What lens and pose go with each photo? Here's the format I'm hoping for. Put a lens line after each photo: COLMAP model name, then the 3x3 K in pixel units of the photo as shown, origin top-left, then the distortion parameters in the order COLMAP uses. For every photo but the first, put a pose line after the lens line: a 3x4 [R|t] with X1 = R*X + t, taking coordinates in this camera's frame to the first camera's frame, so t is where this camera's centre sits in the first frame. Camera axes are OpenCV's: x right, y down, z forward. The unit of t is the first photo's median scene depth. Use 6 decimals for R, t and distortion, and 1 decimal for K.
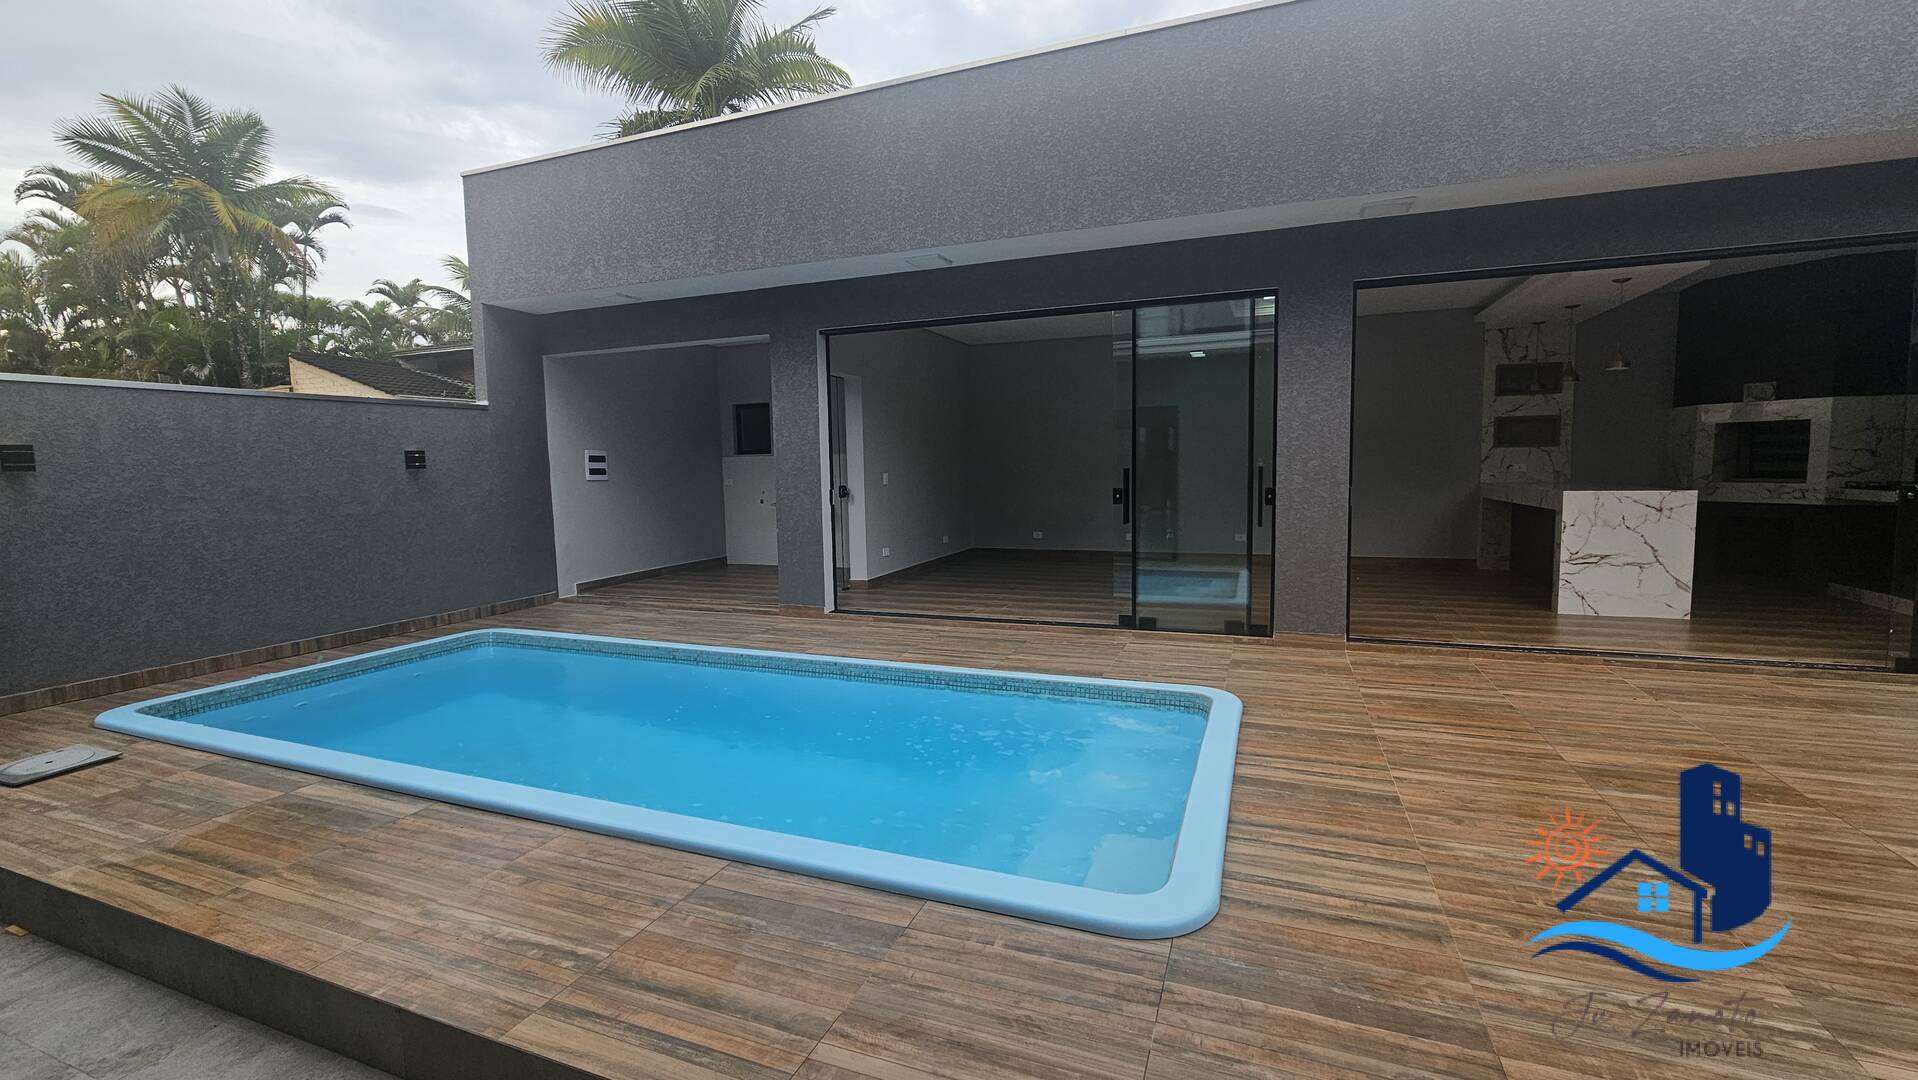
lens RADIAL K [[784.8, 0, 966.3], [0, 784.8, 534.9], [0, 0, 1]] dist [-0.005774, 0.001234]
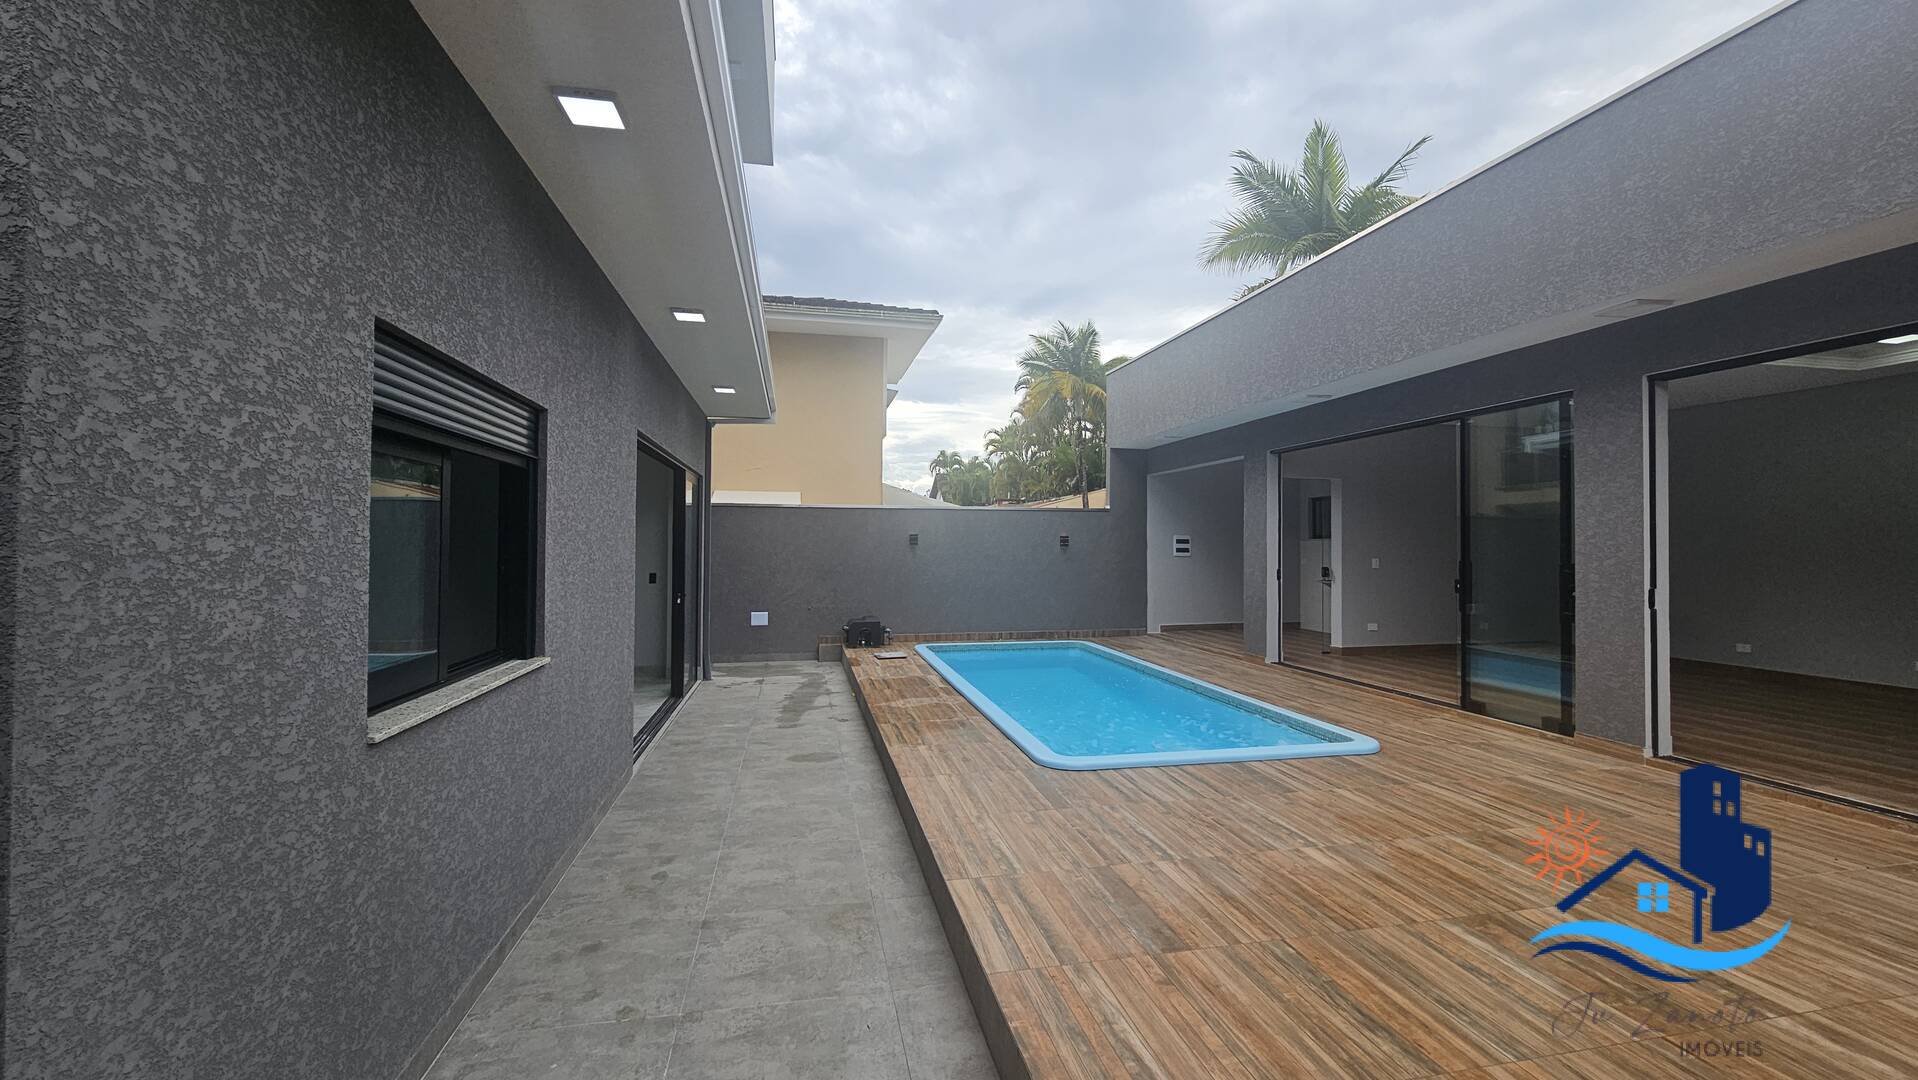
lens RADIAL K [[784.8, 0, 966.7], [0, 784.8, 537.5], [0, 0, 1]] dist [-0.005774, 0.001234]
pose [[0.549372, 0.012606, -0.835483, 0.783231], [-0.088996, 0.995081, -0.043505, -0.008261], [0.830825, 0.098256, 0.547792, -0.189614]]
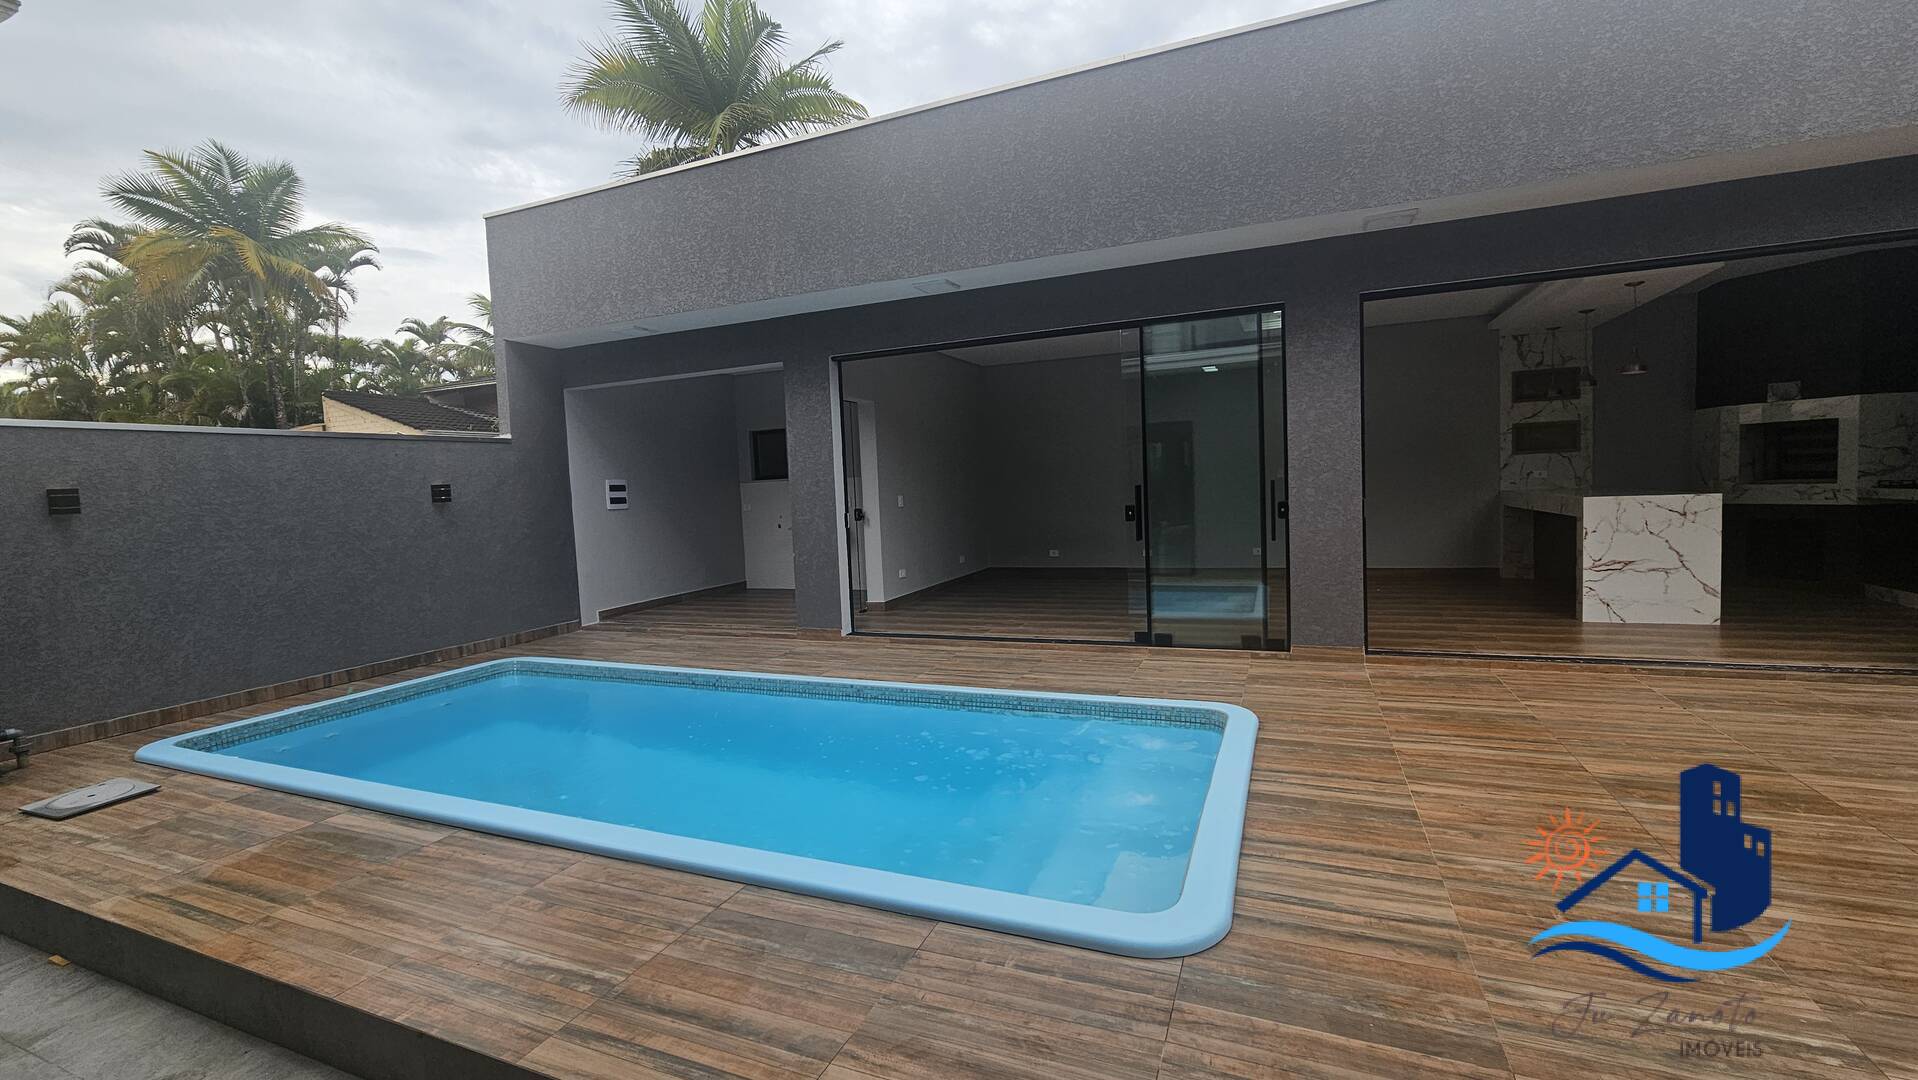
lens RADIAL K [[784.8, 0, 966.4], [0, 784.8, 535.0], [0, 0, 1]] dist [-0.005774, 0.001234]
pose [[0.999422, -0.022721, -0.025304, 0.009583], [0.022093, 0.999447, -0.024842, -0.001203], [0.025855, 0.024269, 0.999371, -0.006309]]
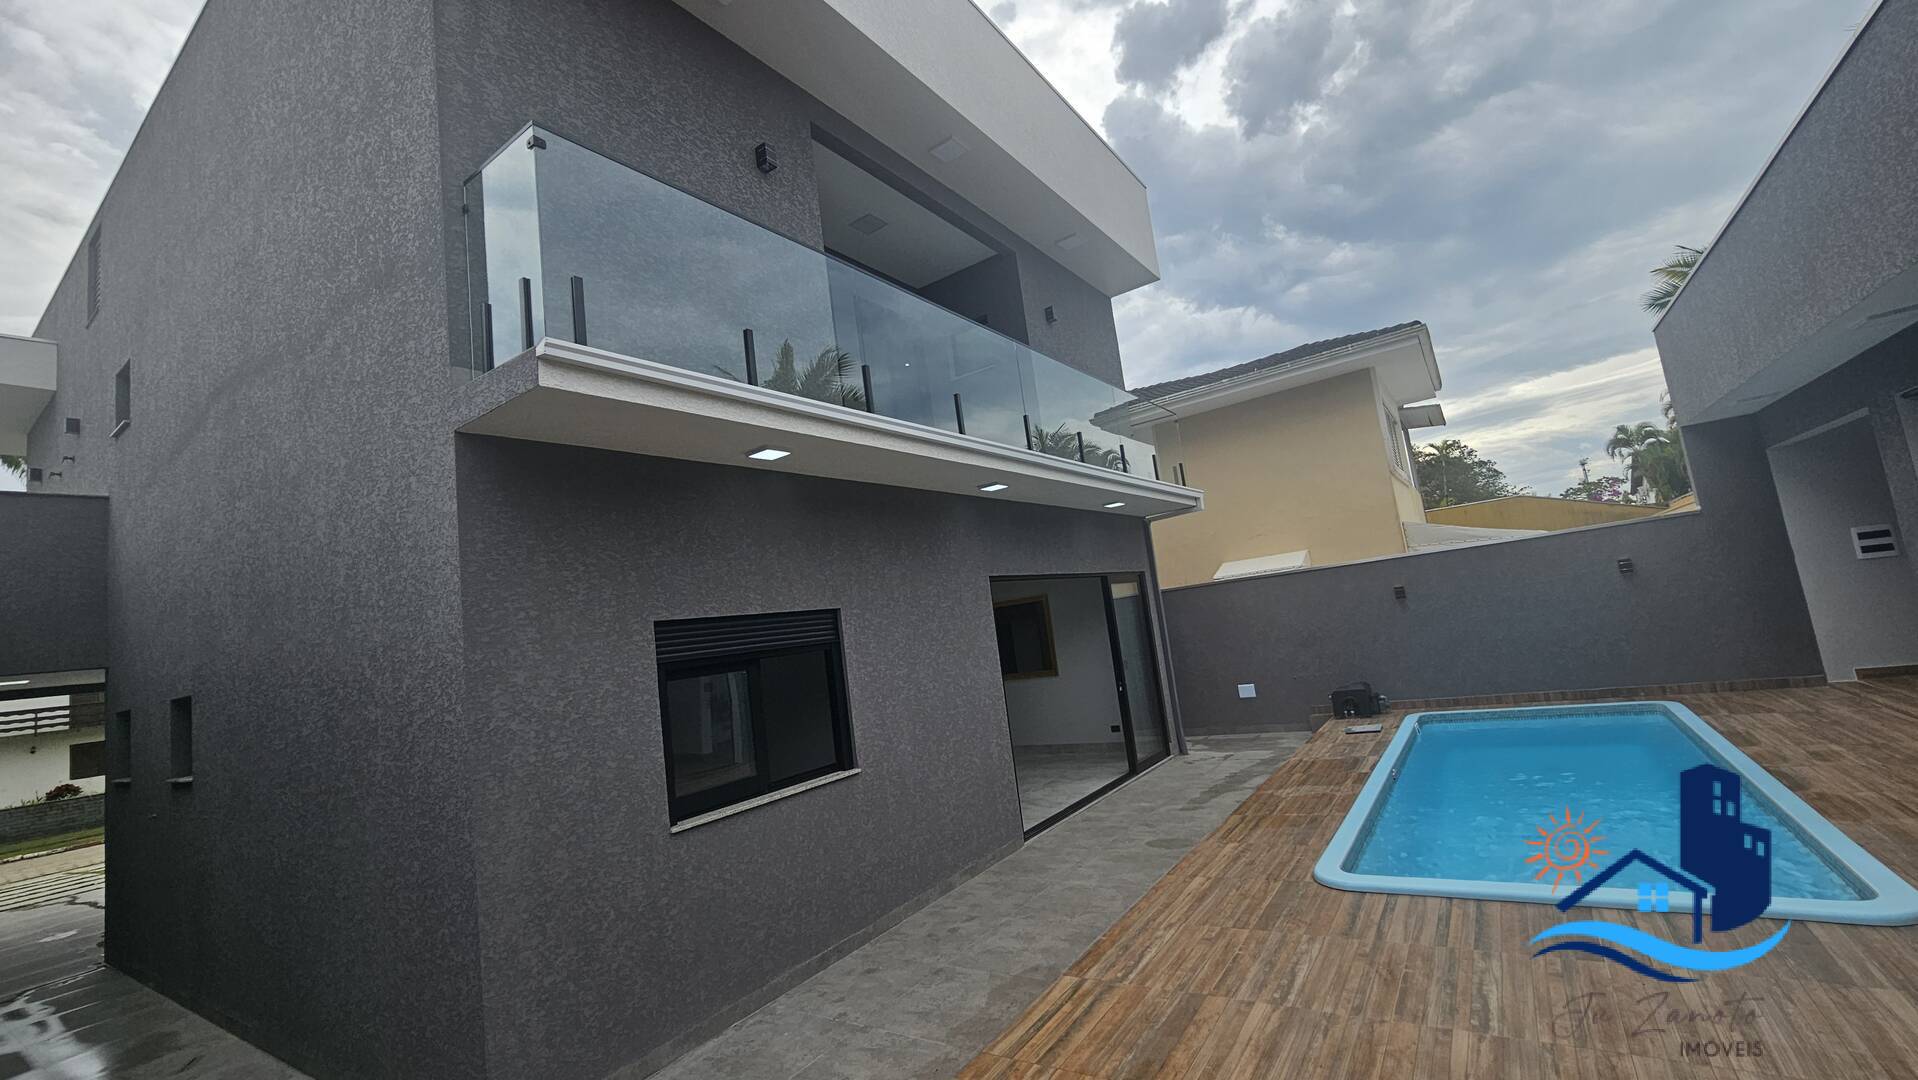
lens RADIAL K [[784.8, 0, 967.0], [0, 784.8, 539.2], [0, 0, 1]] dist [-0.005774, 0.001234]
pose [[-0.223848, -0.066831, -0.972330, 1.000022], [0.049230, 0.995597, -0.079764, -0.106563], [0.973380, -0.065723, -0.219572, 0.239239]]
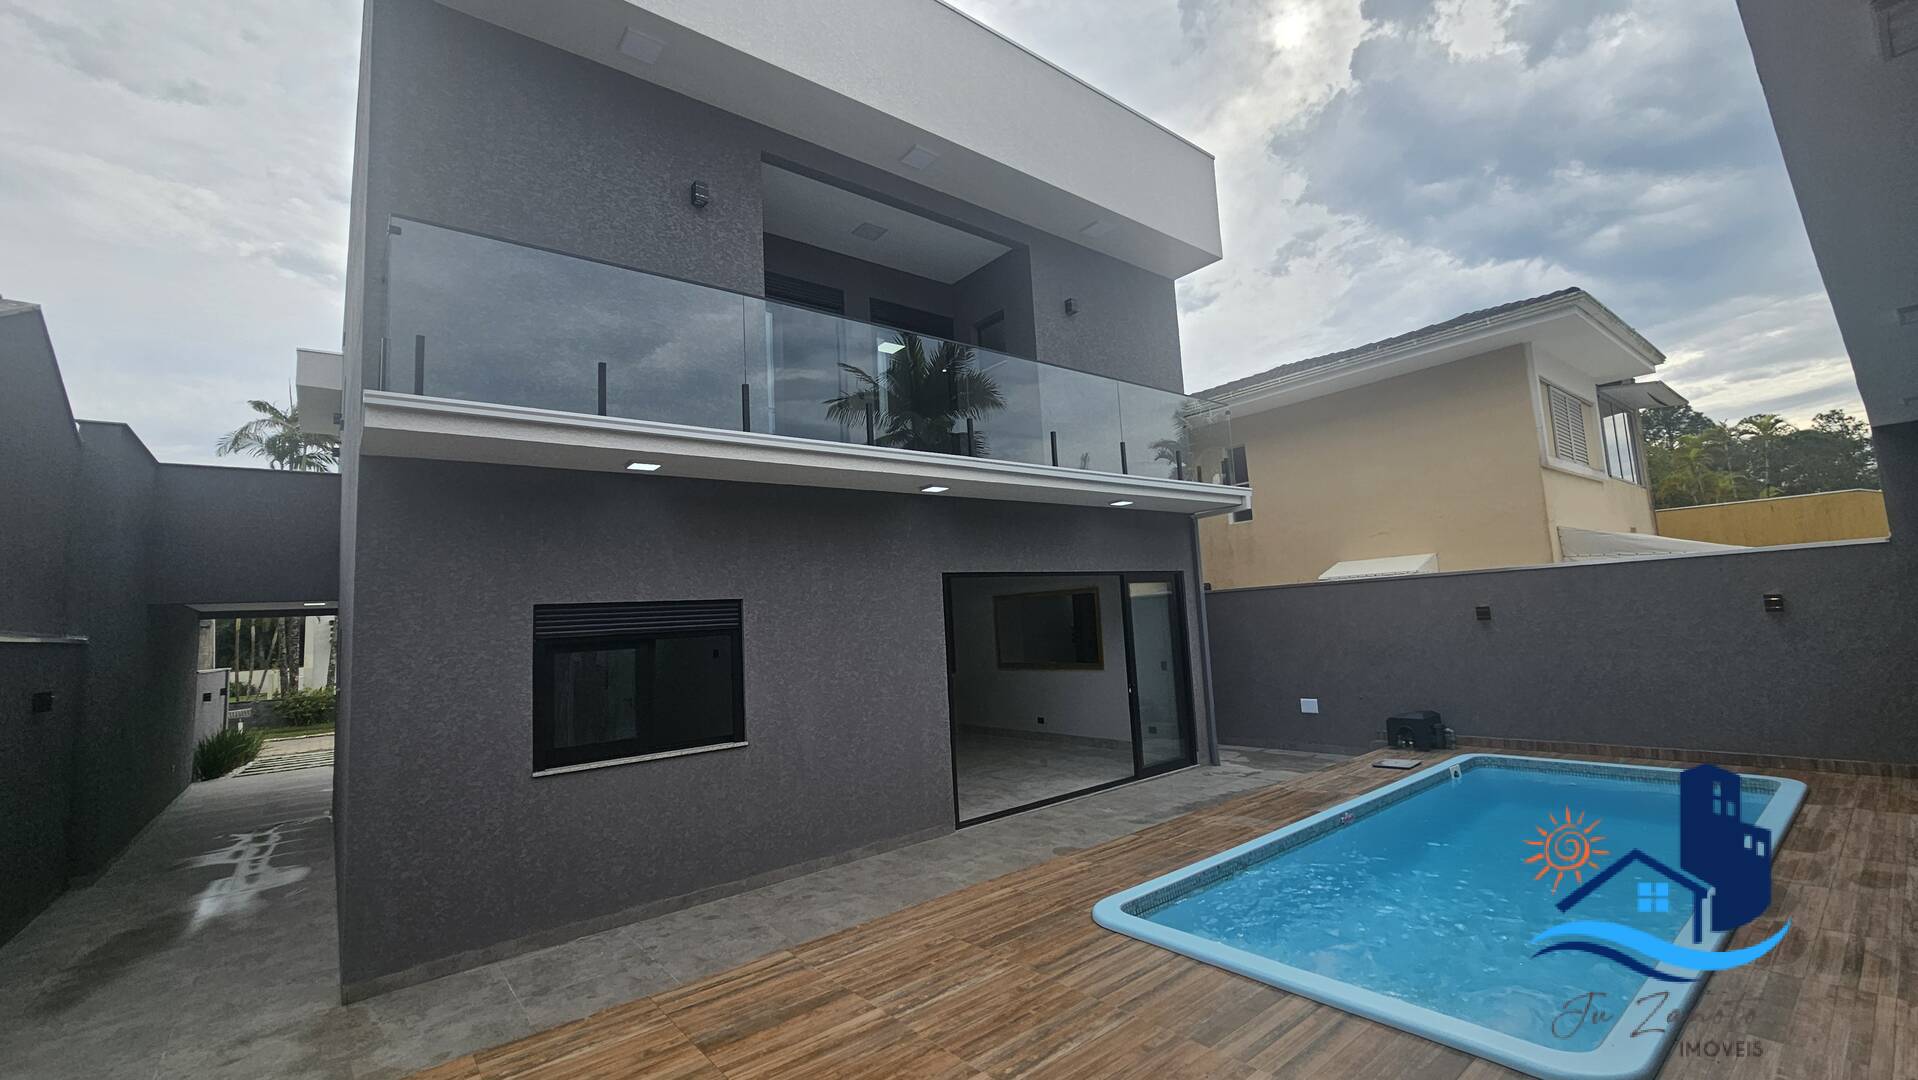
lens RADIAL K [[784.8, 0, 967.1], [0, 784.8, 539.2], [0, 0, 1]] dist [-0.005774, 0.001234]
pose [[-0.493388, -0.043849, -0.868703, 0.881592], [-0.011621, 0.998972, -0.043824, -0.145900], [0.869732, -0.011527, -0.493390, 0.680767]]
